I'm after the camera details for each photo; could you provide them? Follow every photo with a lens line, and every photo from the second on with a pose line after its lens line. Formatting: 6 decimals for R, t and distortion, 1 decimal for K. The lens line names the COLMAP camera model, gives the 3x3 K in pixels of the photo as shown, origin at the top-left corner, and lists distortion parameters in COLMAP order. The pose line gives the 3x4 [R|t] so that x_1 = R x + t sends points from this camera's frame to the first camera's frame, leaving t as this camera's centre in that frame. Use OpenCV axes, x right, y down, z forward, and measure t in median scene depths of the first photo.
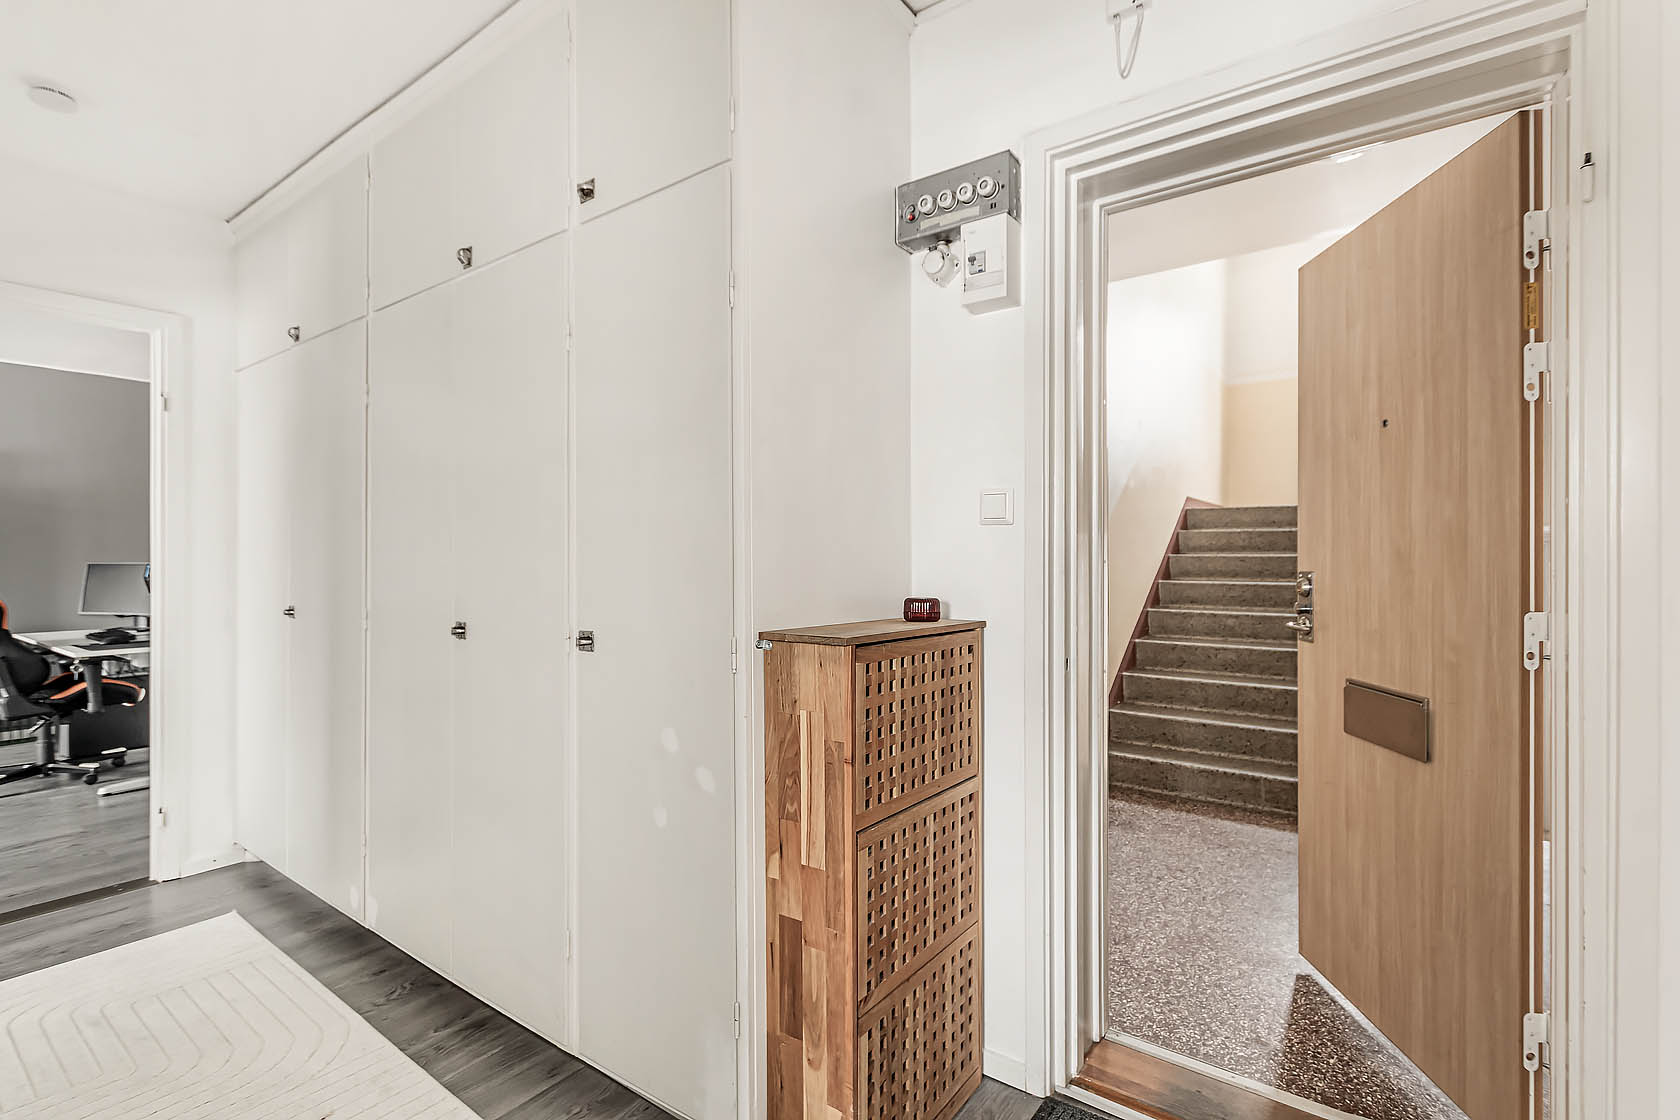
lens RADIAL K [[788.6, 0, 837.6], [0, 788.6, 558.3], [0, 0, 1]] dist [0.001731, 0.000237]
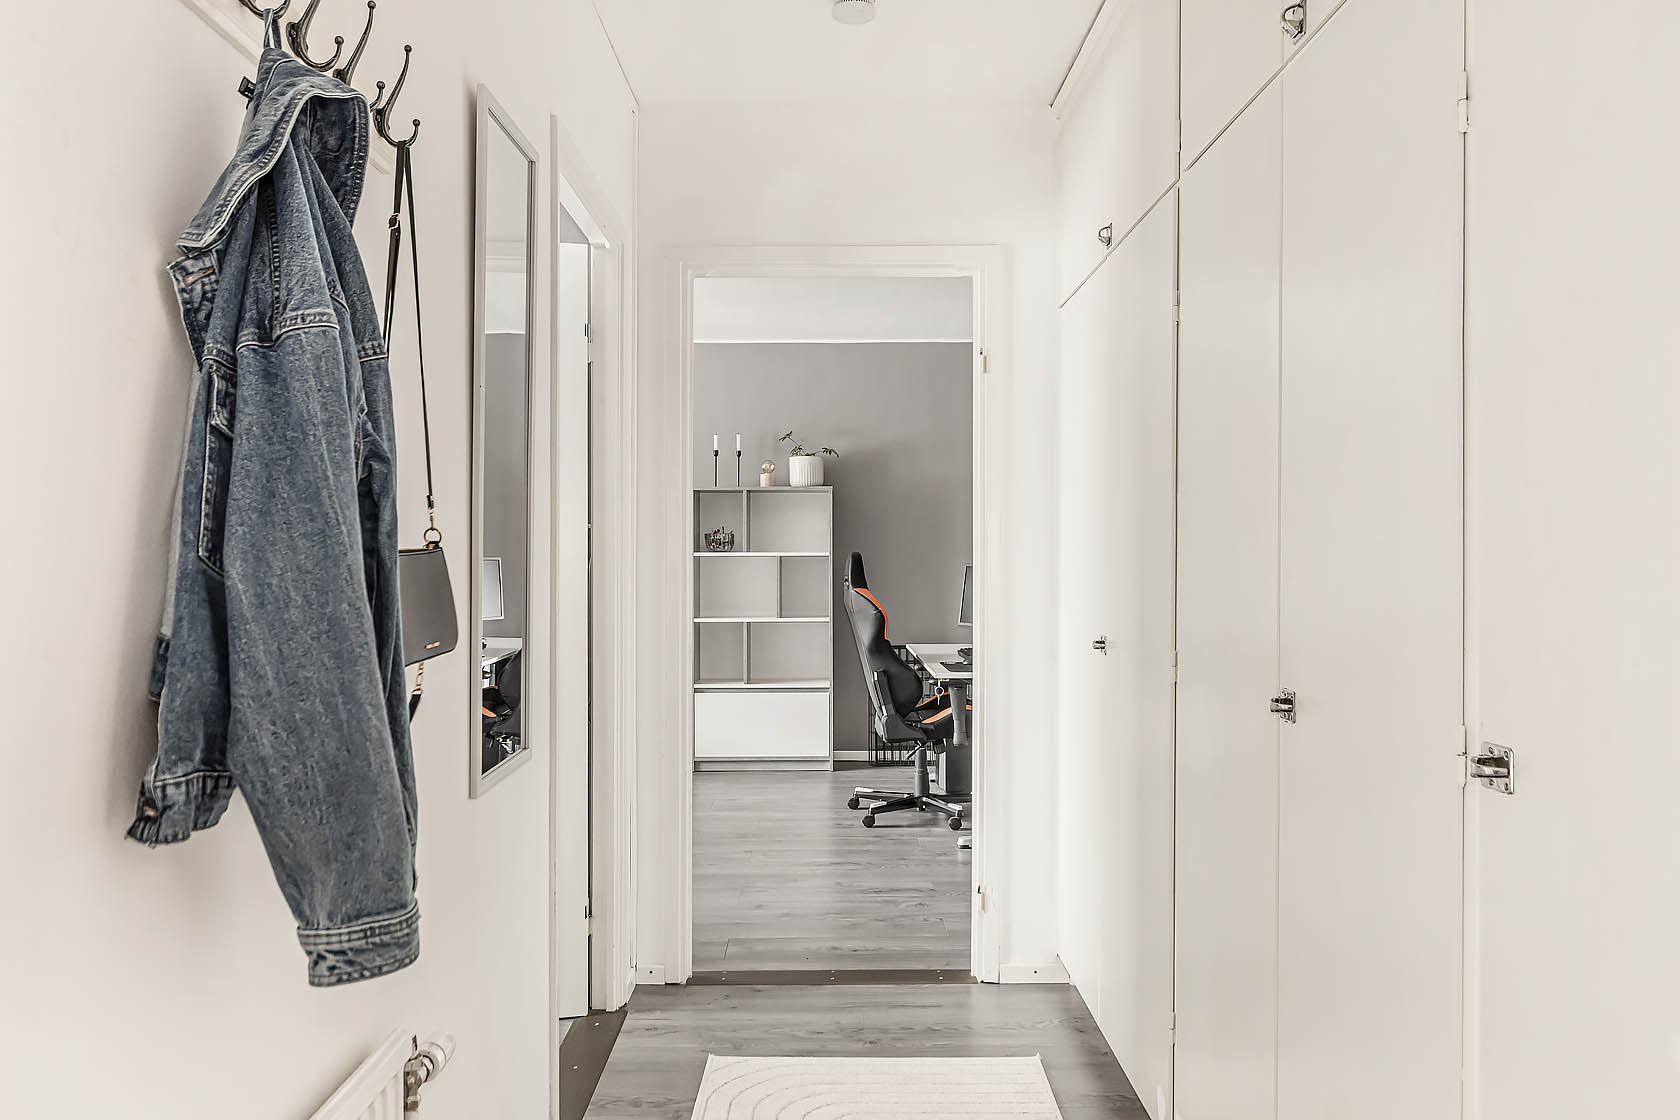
lens RADIAL K [[1206.7, 0, 837.9], [0, 1206.7, 558.6], [0, 0, 1]] dist [0.022192, 0.000521]
pose [[0.596608, 0.005524, -0.802514, 0.009588], [-0.000882, 0.999980, 0.006228, -0.012093], [0.802533, -0.003008, 0.596601, 0.175427]]
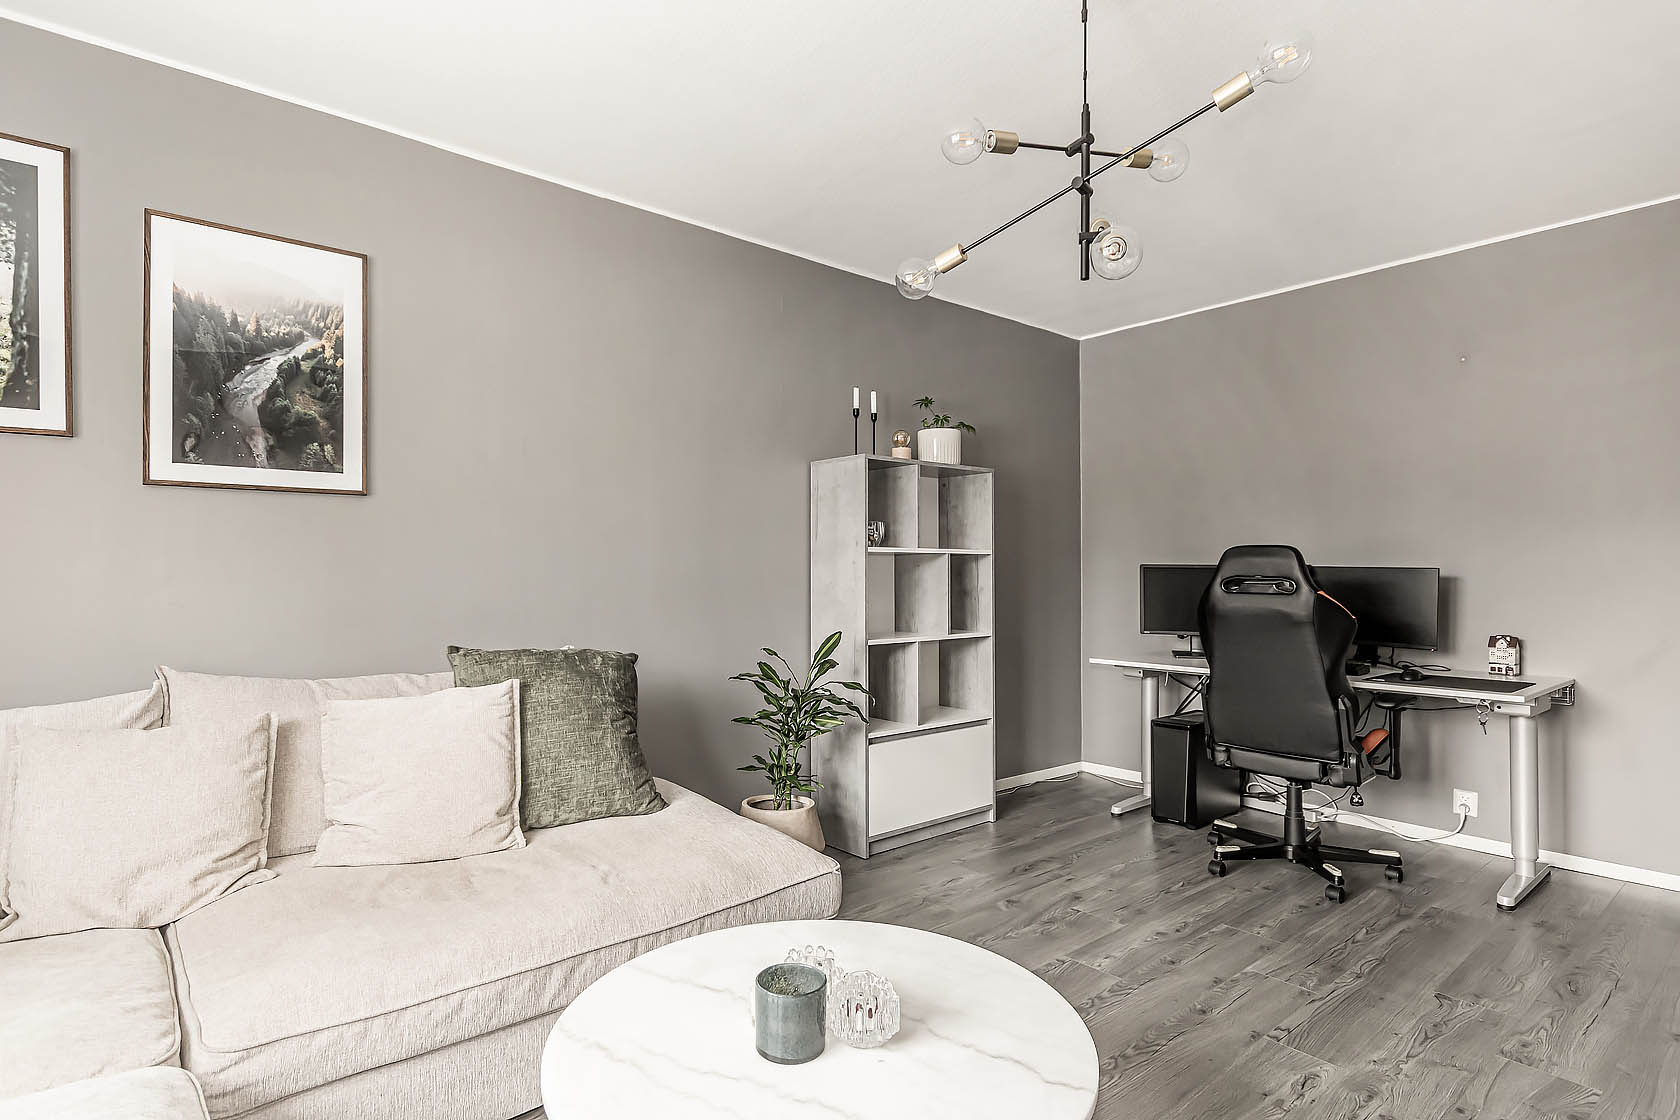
lens RADIAL K [[877.3, 0, 841.2], [0, 877.3, 559.5], [0, 0, 1]] dist [0.000440, -0.000210]
pose [[0.973339, -0.007245, -0.229258, -1.529502], [0.003264, 0.999837, -0.017741, 0.023506], [0.229349, 0.016519, 0.973204, 0.168785]]
